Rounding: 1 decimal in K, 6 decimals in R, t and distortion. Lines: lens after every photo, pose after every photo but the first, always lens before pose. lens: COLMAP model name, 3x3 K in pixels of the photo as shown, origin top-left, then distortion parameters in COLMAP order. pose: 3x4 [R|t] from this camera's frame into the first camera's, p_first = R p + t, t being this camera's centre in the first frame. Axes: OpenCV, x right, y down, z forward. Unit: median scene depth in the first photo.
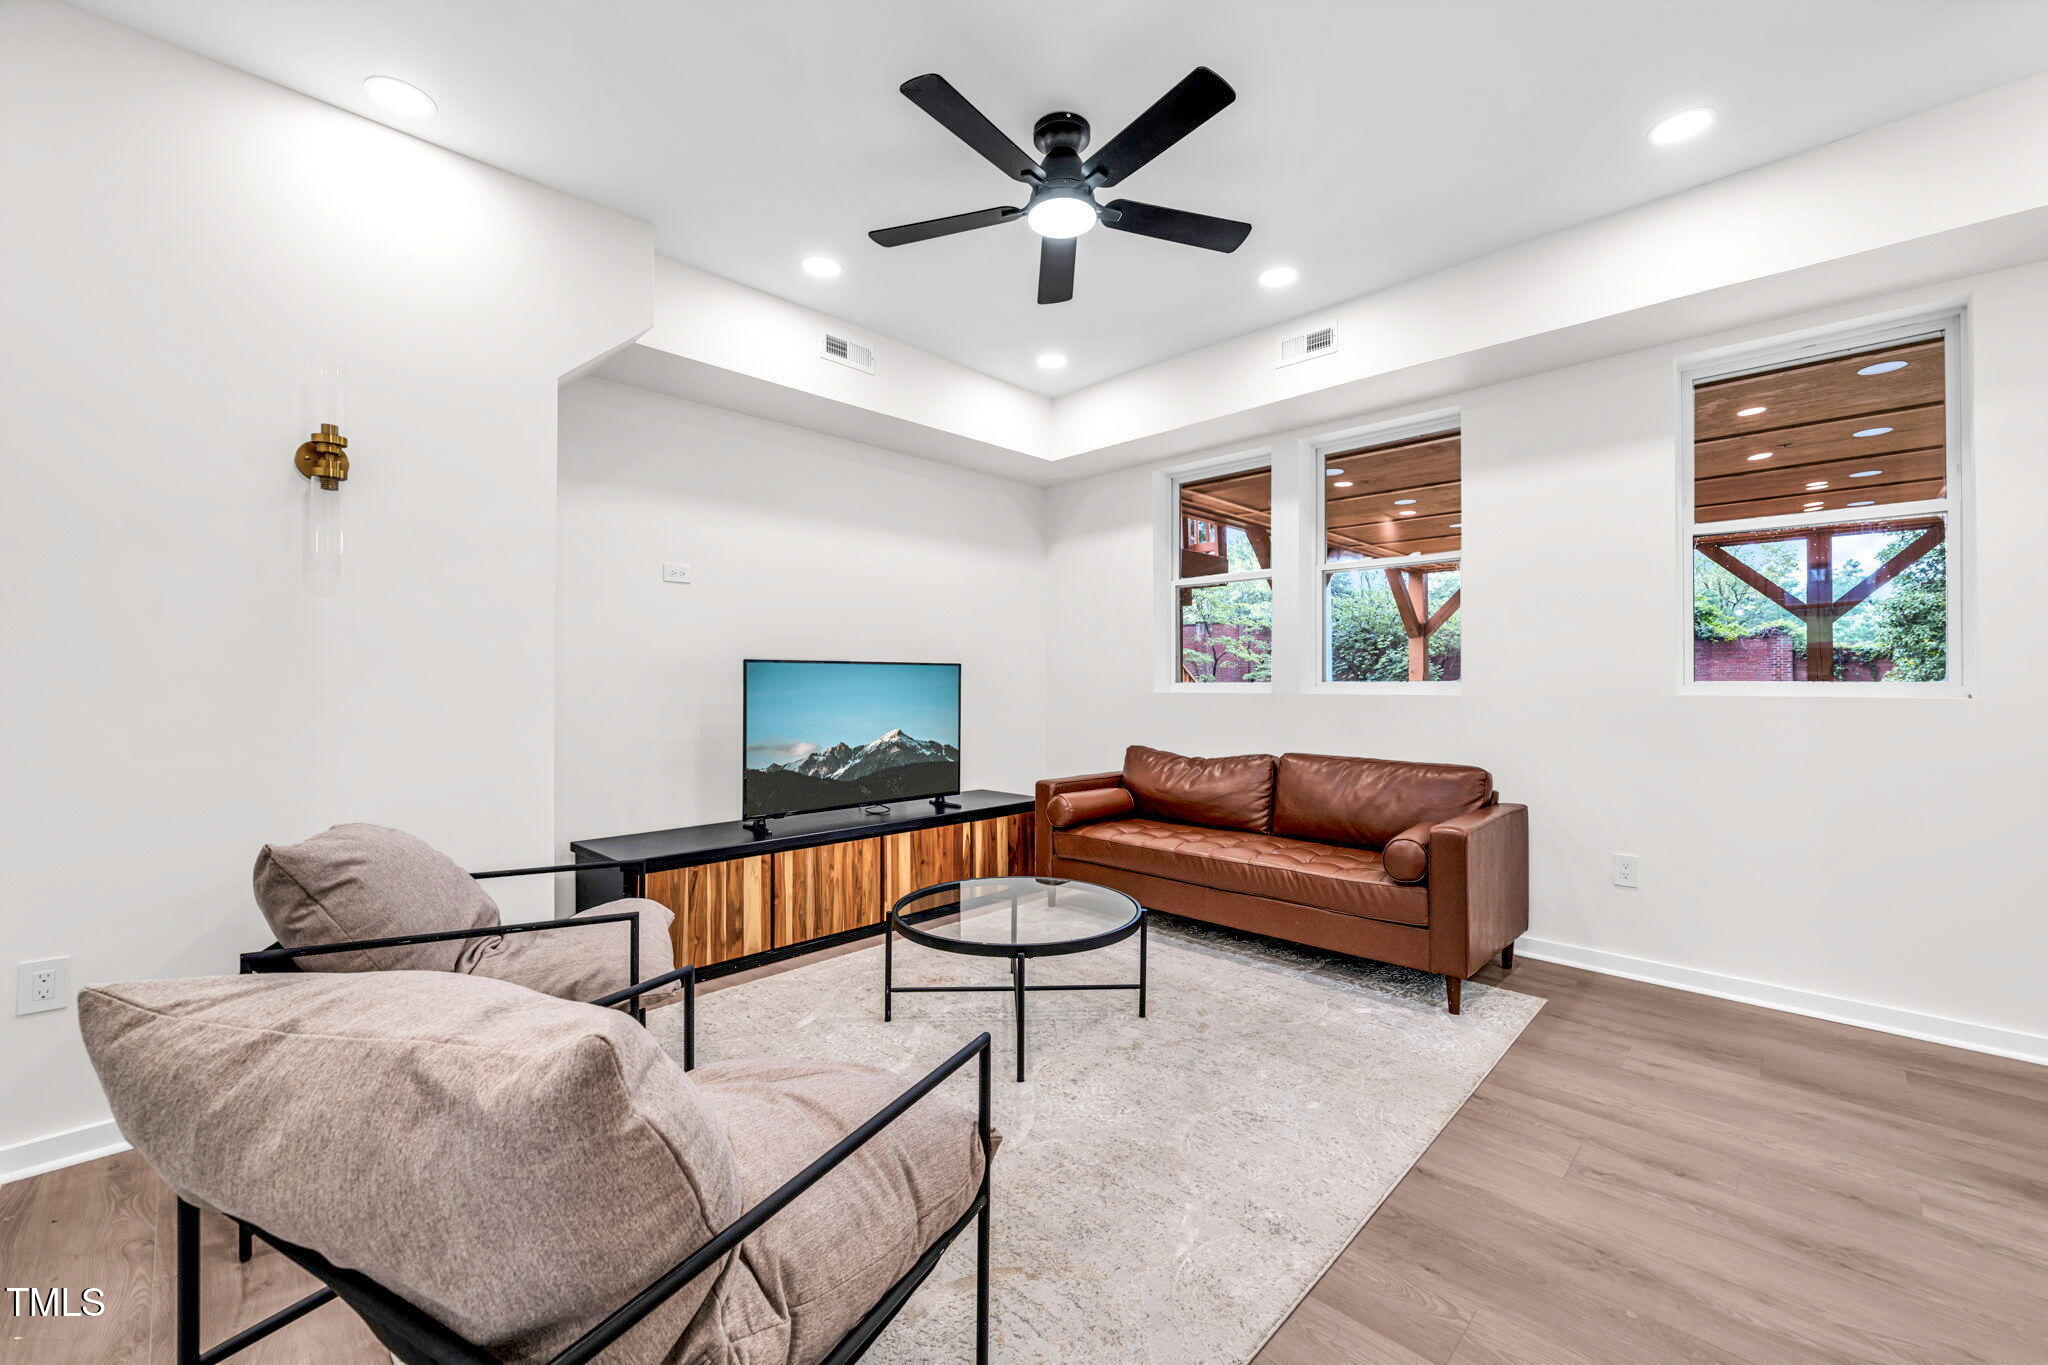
lens RADIAL K [[820.9, 0, 1029.0], [0, 820.9, 668.2], [0, 0, 1]] dist [0.001498, -0.000455]
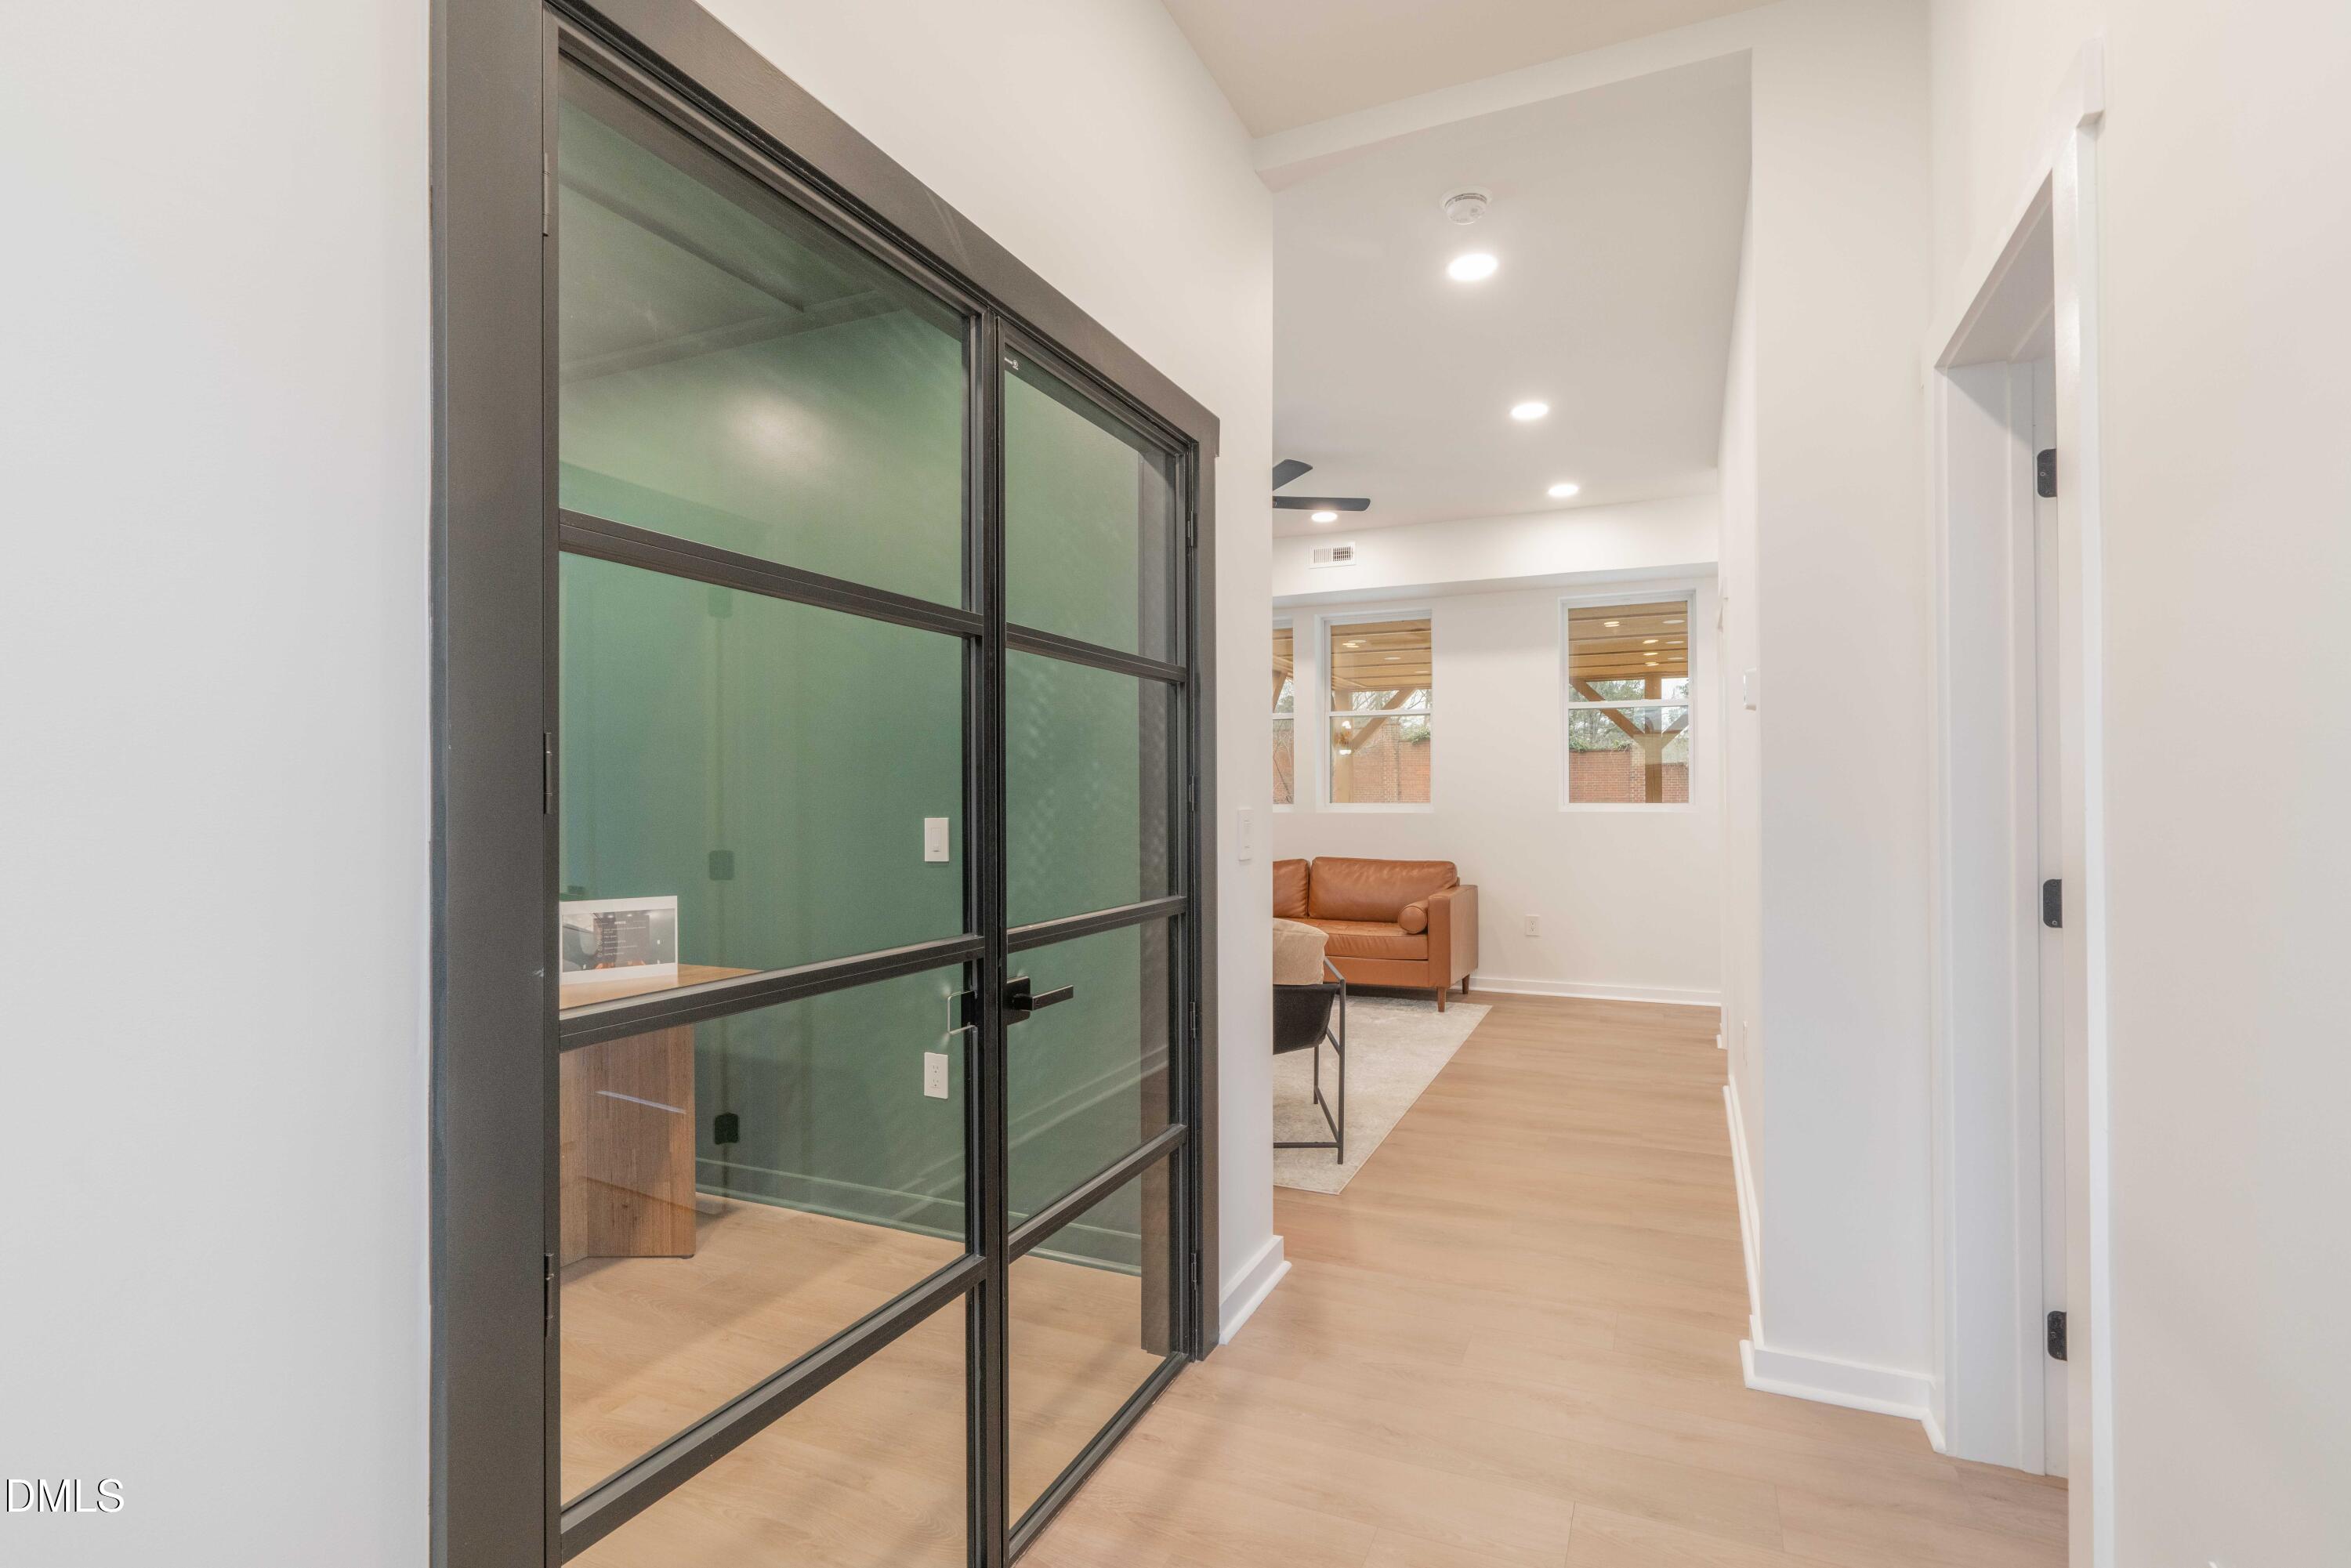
lens RADIAL K [[1097.1, 0, 1181.9], [0, 1097.1, 794.6], [0, 0, 1]] dist [0.002808, 0.002211]
pose [[0.942157, -0.006218, 0.335114, -0.547396], [0.004186, 0.999968, 0.006786, -0.013601], [-0.335146, -0.004991, 0.942153, -0.676178]]
